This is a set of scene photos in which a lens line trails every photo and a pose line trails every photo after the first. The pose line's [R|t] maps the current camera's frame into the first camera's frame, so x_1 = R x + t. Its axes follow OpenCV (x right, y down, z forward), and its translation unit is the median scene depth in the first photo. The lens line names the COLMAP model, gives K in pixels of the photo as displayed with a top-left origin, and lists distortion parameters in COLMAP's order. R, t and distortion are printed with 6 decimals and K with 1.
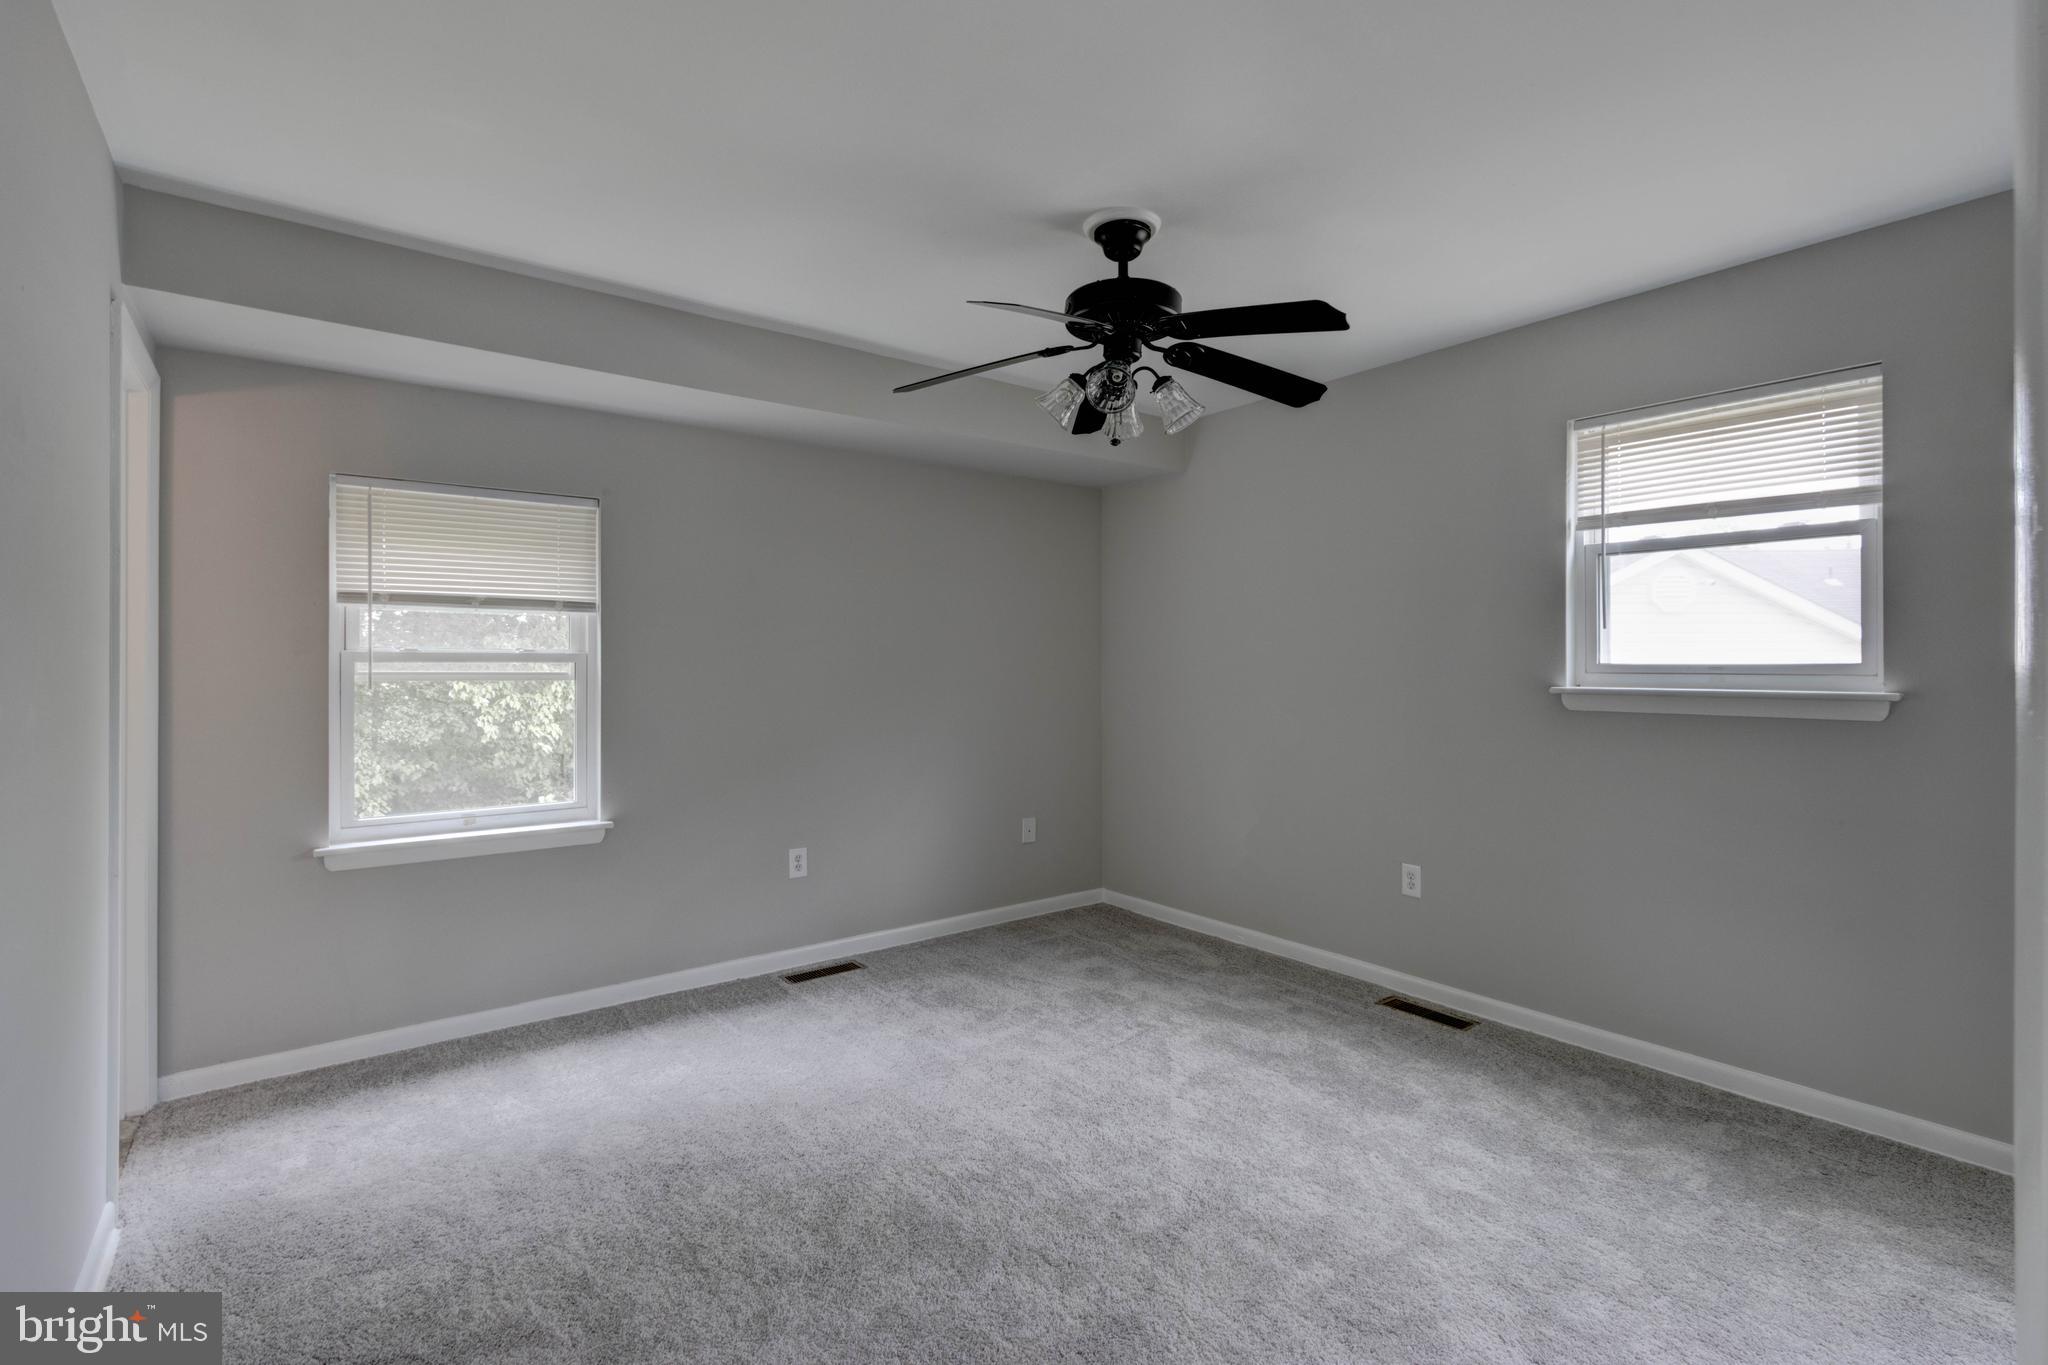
lens RADIAL K [[932.2, 0, 1017.4], [0, 932.2, 670.7], [0, 0, 1]] dist [0.003714, -0.002044]
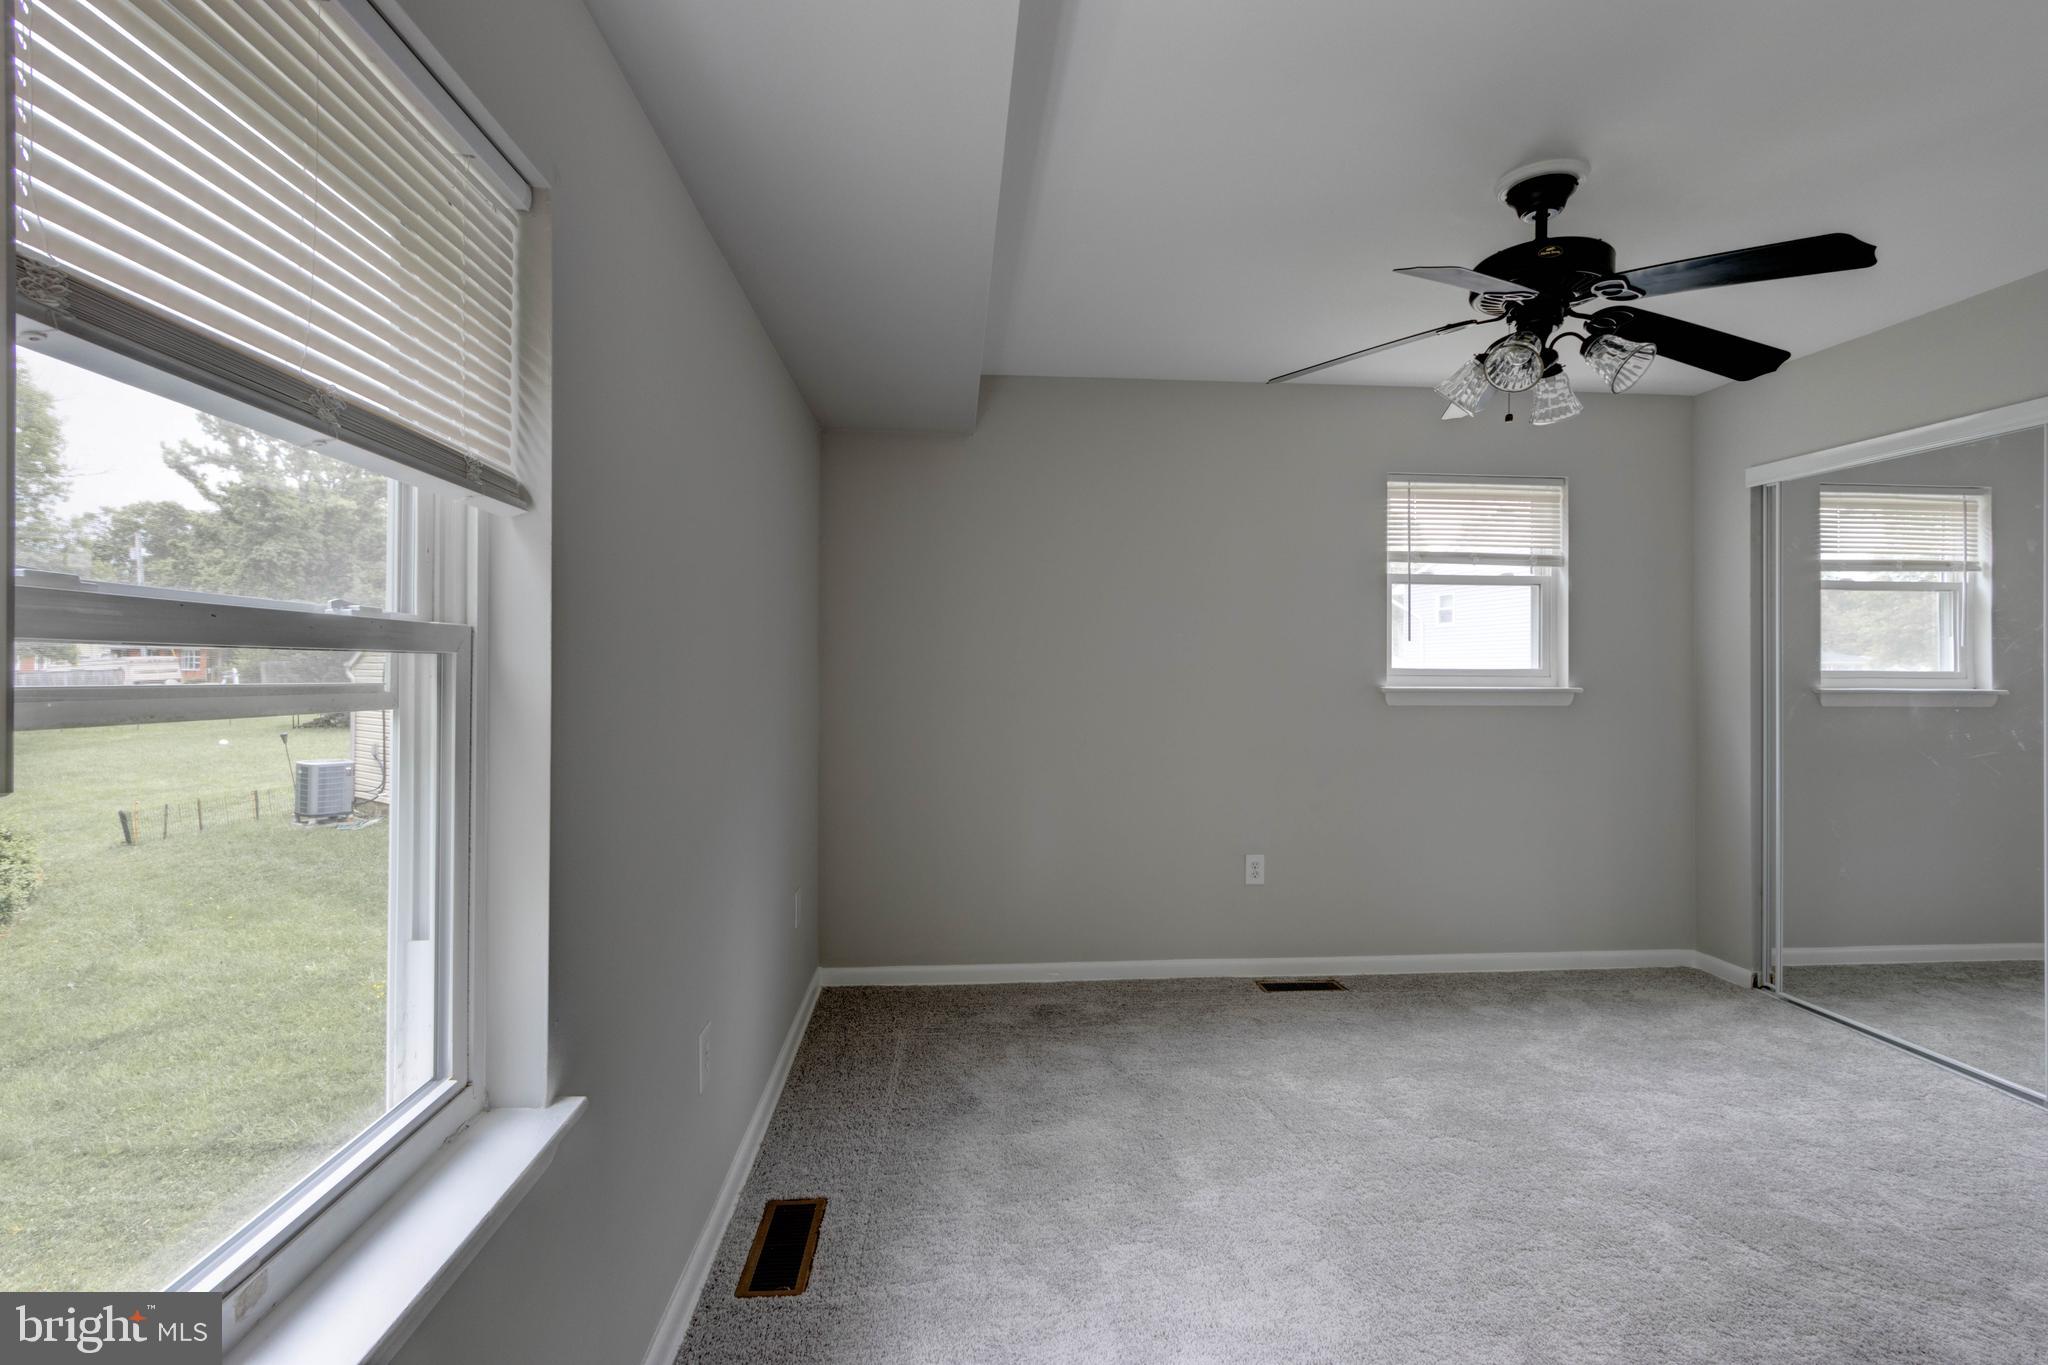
lens RADIAL K [[932.2, 0, 1025.5], [0, 932.2, 676.4], [0, 0, 1]] dist [0.003714, -0.002044]
pose [[0.538932, 0.000844, 0.842349, -0.690308], [0.003158, 0.999990, -0.003022, 0.005042], [-0.842343, 0.004289, 0.538924, 0.712962]]
